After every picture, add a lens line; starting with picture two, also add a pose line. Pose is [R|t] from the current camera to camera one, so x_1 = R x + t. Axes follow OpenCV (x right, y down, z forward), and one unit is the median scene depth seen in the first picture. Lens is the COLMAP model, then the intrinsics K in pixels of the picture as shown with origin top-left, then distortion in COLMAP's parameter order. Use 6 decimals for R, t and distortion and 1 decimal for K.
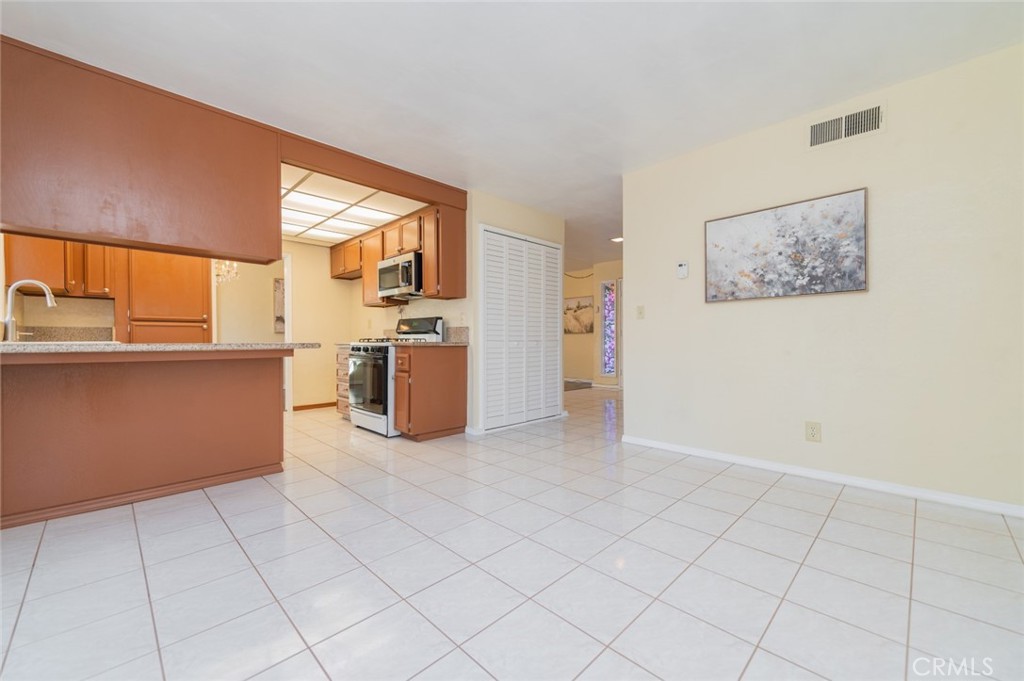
lens RADIAL K [[402.1, 0, 500.5], [0, 402.1, 357.2], [0, 0, 1]] dist [0.014522, -0.002481]
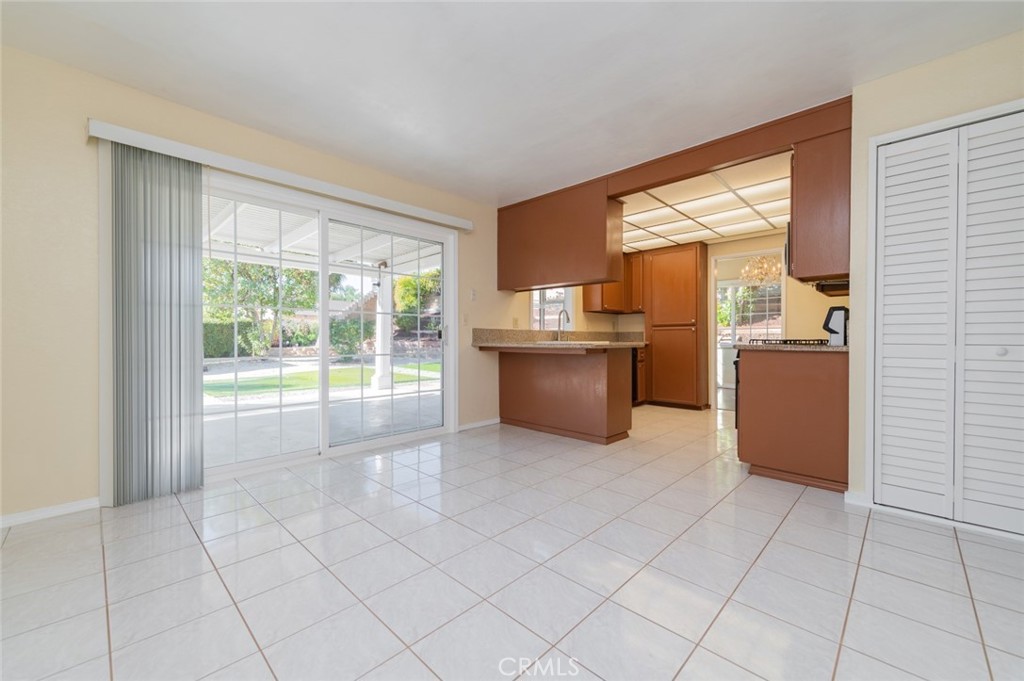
lens RADIAL K [[402.1, 0, 515.7], [0, 402.1, 348.1], [0, 0, 1]] dist [0.014522, -0.002481]
pose [[0.035209, 0.023420, -0.999106, 0.404391], [-0.044463, 0.998772, 0.021845, -0.019843], [0.998390, 0.043654, 0.036207, 0.385153]]
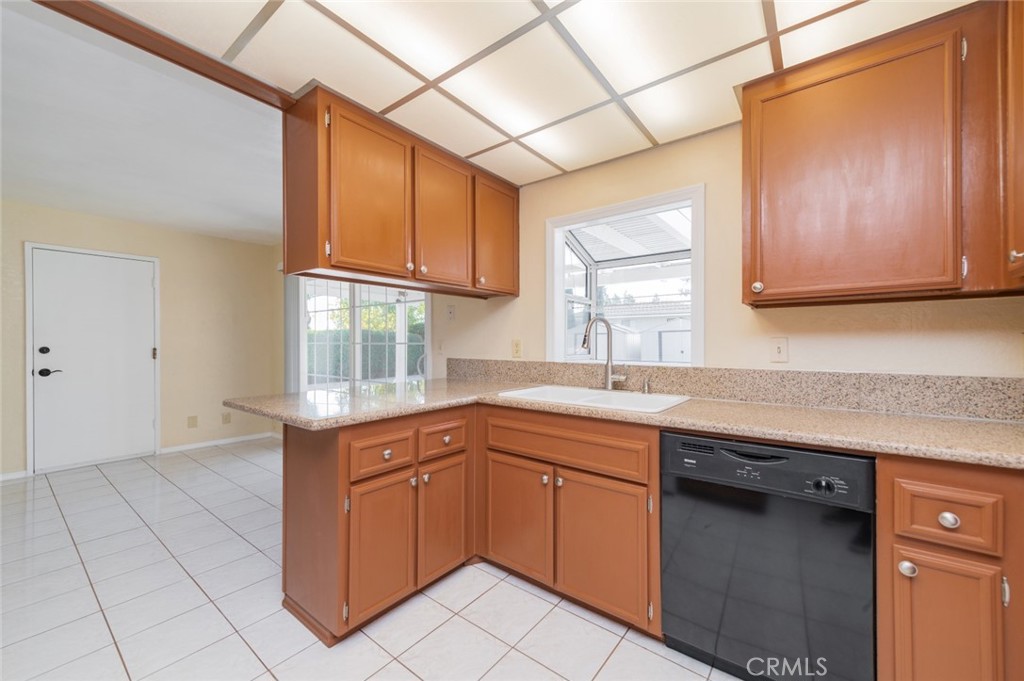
lens RADIAL K [[402.1, 0, 507.0], [0, 402.1, 340.4], [0, 0, 1]] dist [0.014522, -0.002481]
pose [[-0.987349, -0.000003, -0.158563, -0.460893], [-0.006034, 0.999276, 0.037551, -0.094254], [0.158448, 0.038033, -0.986635, 0.985376]]
